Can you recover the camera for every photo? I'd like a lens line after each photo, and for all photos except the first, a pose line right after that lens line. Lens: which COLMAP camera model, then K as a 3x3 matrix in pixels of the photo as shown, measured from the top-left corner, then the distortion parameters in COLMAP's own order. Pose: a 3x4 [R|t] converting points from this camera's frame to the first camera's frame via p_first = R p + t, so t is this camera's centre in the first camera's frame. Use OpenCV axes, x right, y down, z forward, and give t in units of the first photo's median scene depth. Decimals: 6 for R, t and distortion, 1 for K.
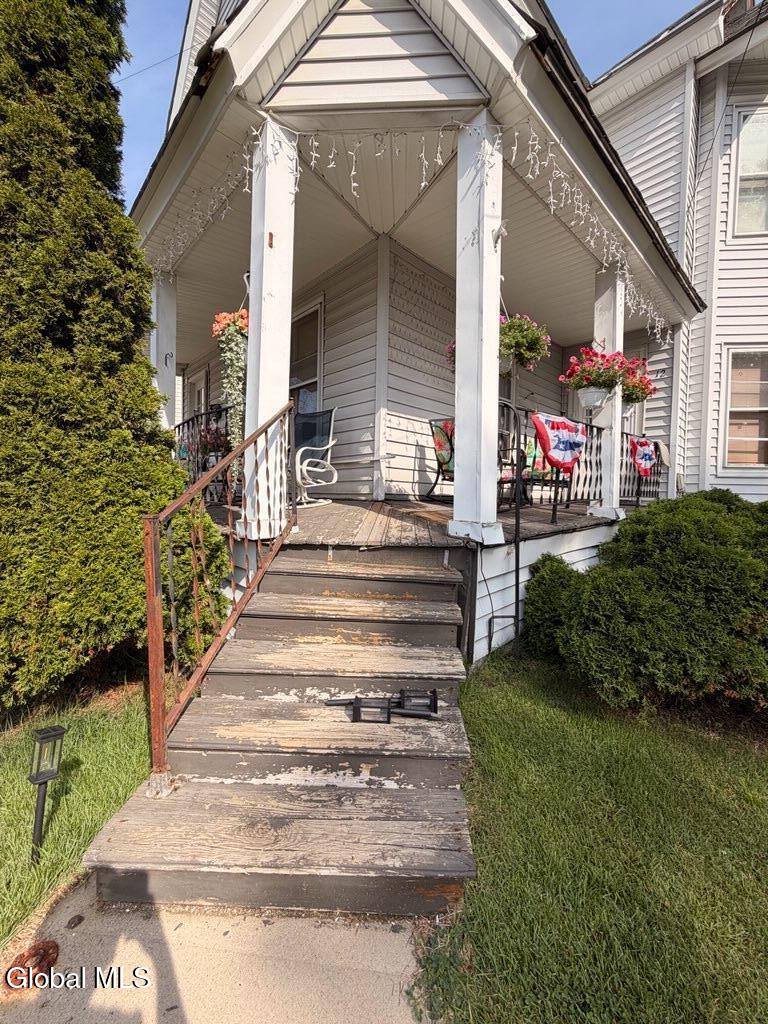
lens RADIAL K [[406.9, 0, 387.1], [0, 406.9, 512.3], [0, 0, 1]] dist [0.003976, -0.000684]
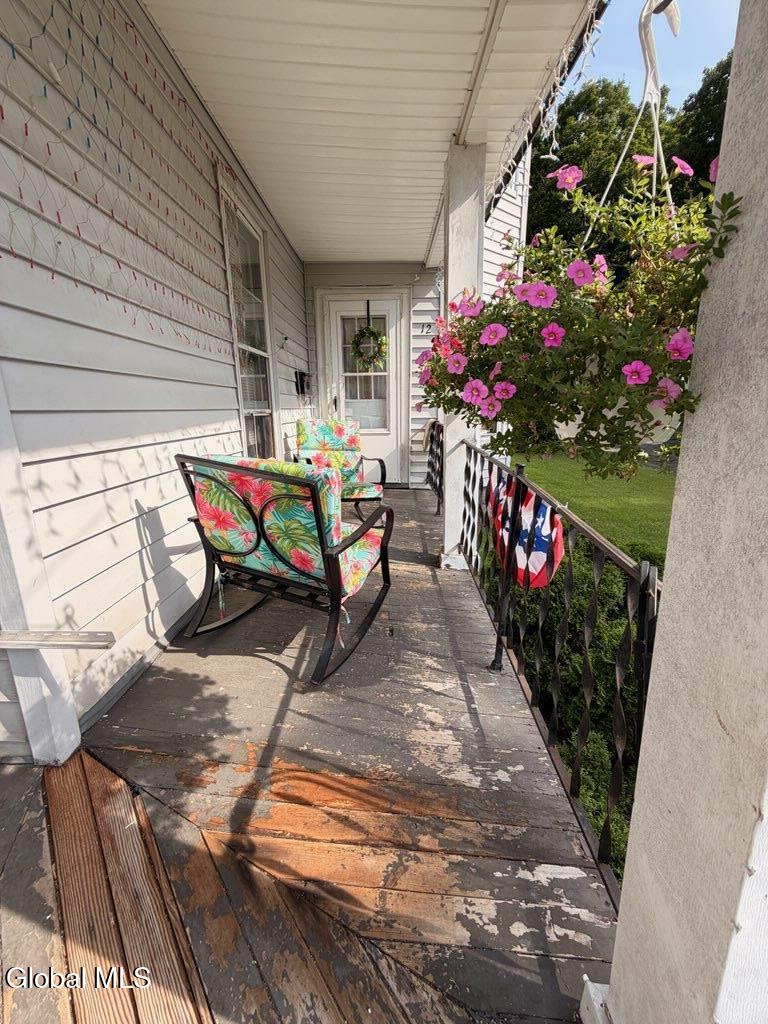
lens RADIAL K [[406.9, 0, 381.1], [0, 406.9, 506.9], [0, 0, 1]] dist [0.003976, -0.000684]
pose [[0.704159, -0.199526, 0.681432, -0.021914], [0.053117, 0.971819, 0.229664, -0.259462], [-0.708053, -0.125524, 0.694914, 0.633572]]
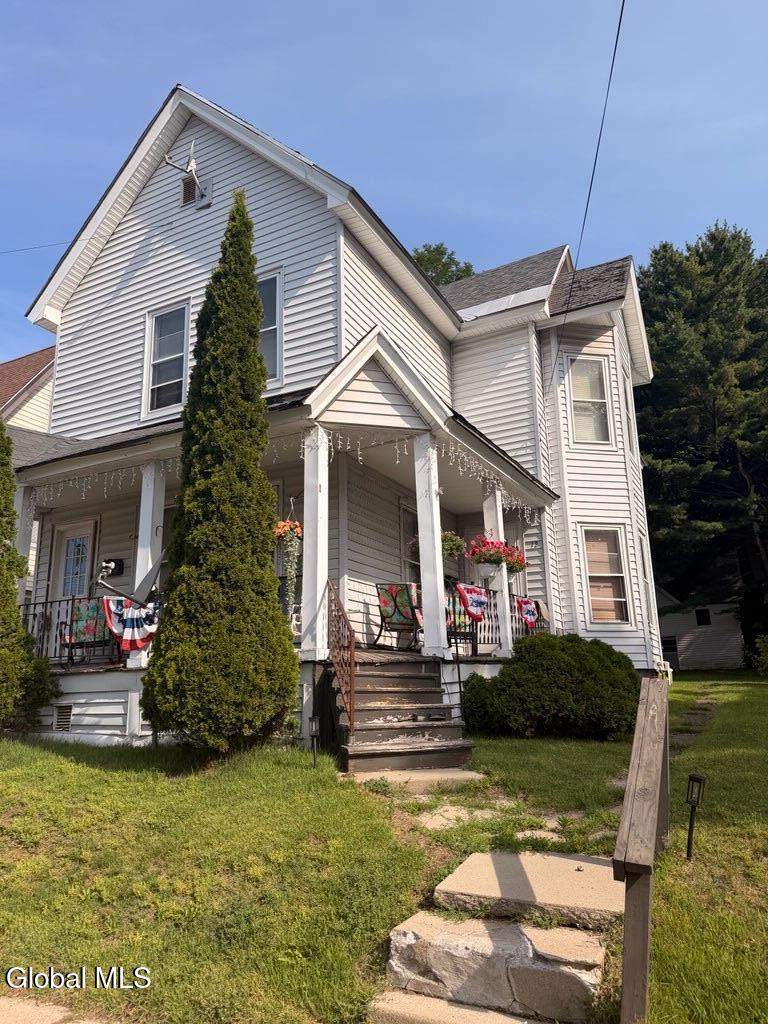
lens RADIAL K [[732.8, 0, 390.4], [0, 732.8, 516.0], [0, 0, 1]] dist [0.067716, -0.087387]
pose [[0.942711, 0.040939, 0.331090, -0.641582], [0.051755, 0.962480, -0.266372, 0.191668], [-0.329572, 0.268247, 0.905221, -1.197462]]
